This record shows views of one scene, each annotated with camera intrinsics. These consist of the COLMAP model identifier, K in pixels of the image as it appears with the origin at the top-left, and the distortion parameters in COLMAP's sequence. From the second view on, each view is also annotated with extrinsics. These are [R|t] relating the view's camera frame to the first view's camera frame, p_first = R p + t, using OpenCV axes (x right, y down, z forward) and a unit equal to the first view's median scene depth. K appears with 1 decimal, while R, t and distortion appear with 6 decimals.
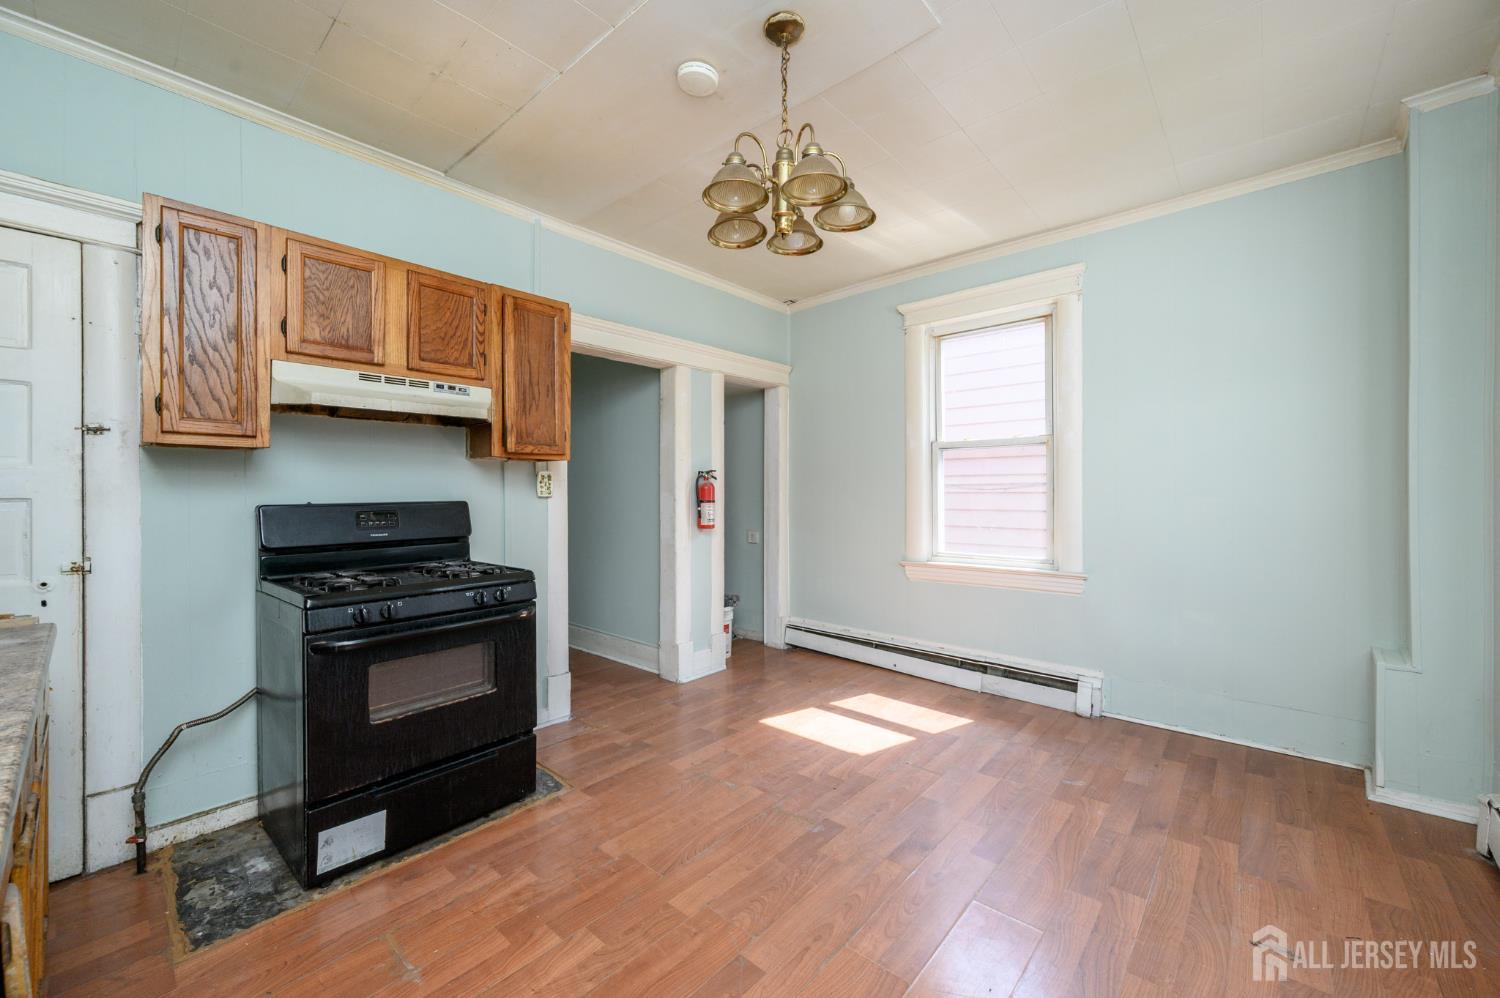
lens RADIAL K [[590.8, 0, 754.8], [0, 590.8, 493.2], [0, 0, 1]] dist [0.000557, -0.000016]
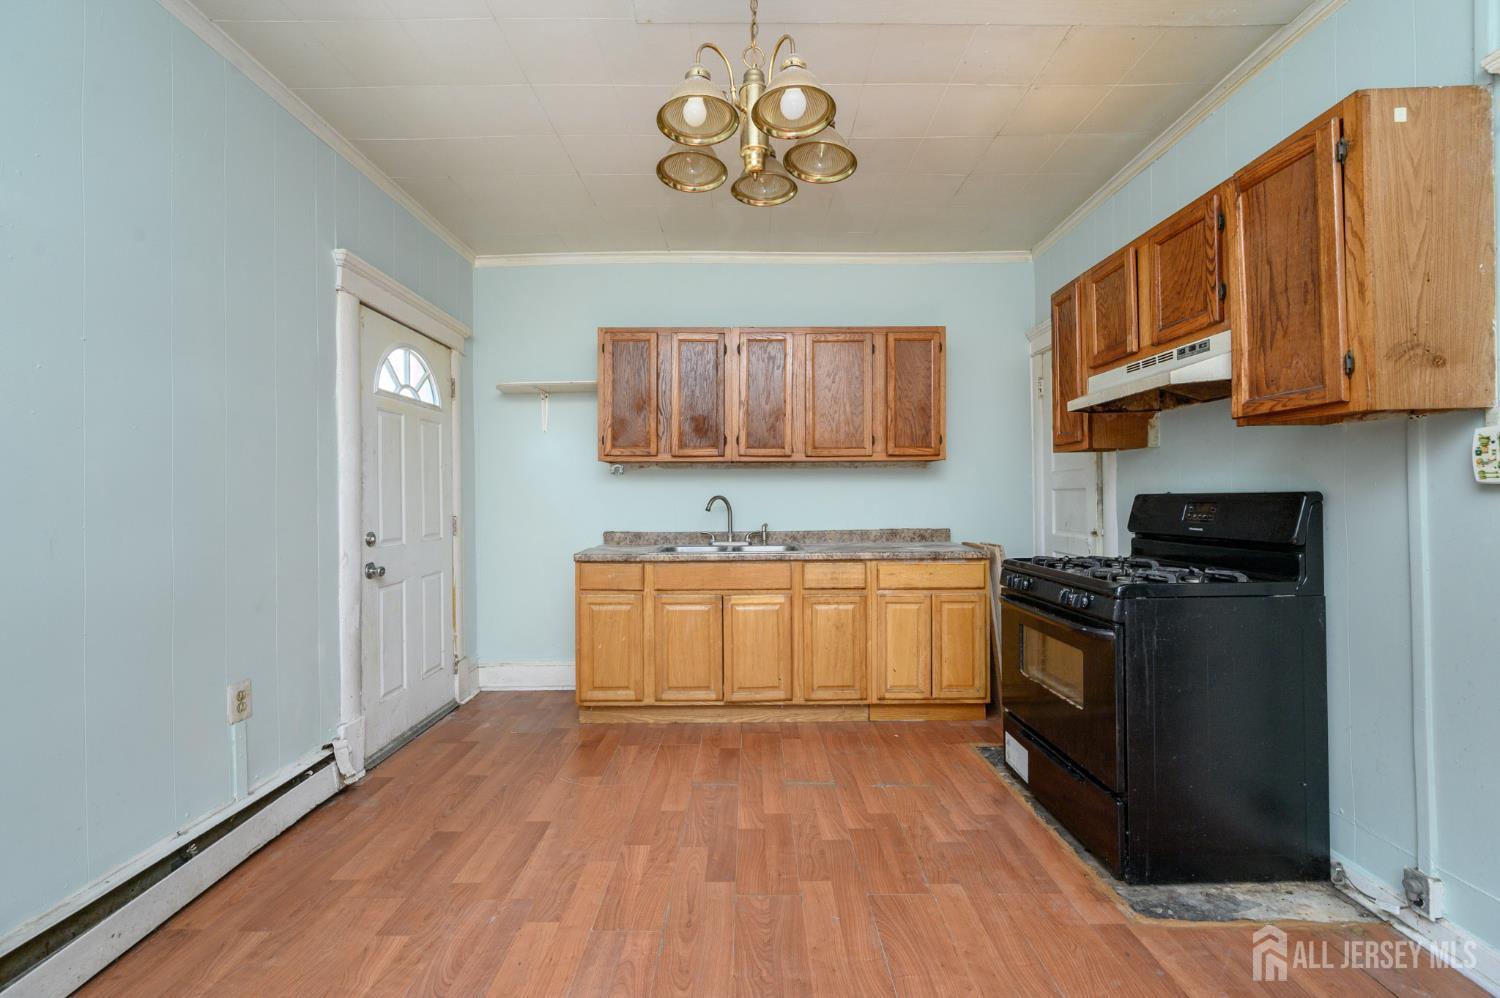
lens RADIAL K [[588.8, 0, 748.3], [0, 588.8, 493.9], [0, 0, 1]] dist [-0.000698, -0.000271]
pose [[-0.752670, 0.009120, -0.658335, 0.503662], [0.011103, 0.999938, 0.001158, 0.009722], [0.658304, -0.006438, -0.752725, 1.340681]]
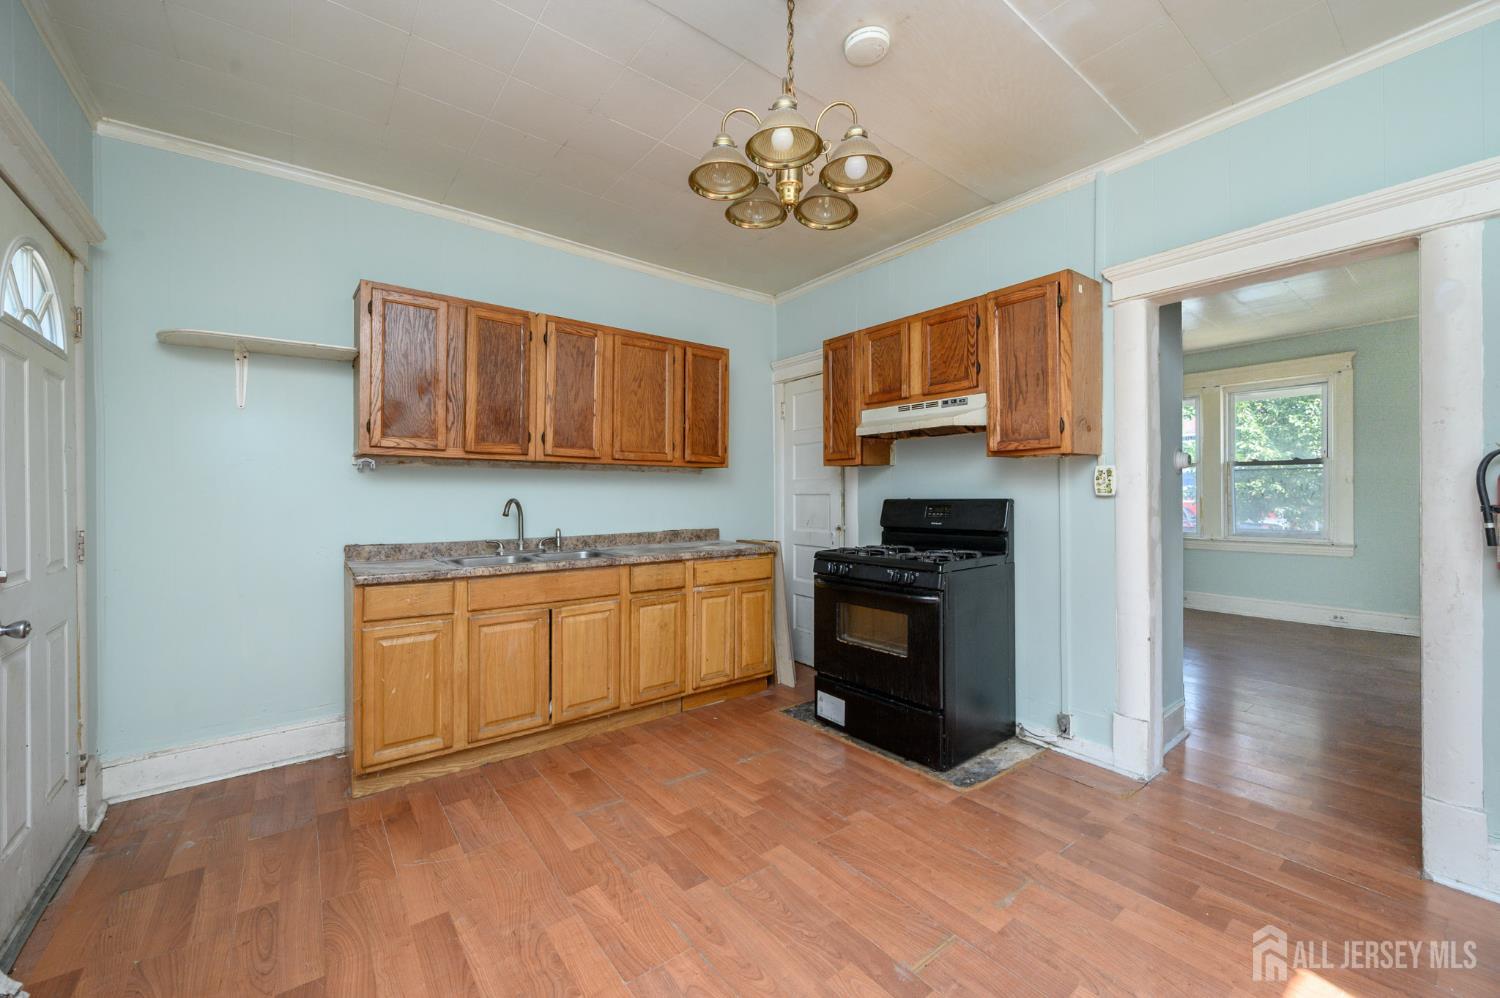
lens RADIAL K [[589.8, 0, 749.2], [0, 589.8, 495.4], [0, 0, 1]] dist [0.000256, -0.000333]
pose [[-0.191652, 0.006012, -0.981445, 0.792153], [0.001564, 0.999982, 0.005820, 0.000390], [0.981462, -0.000420, -0.191658, 0.923254]]
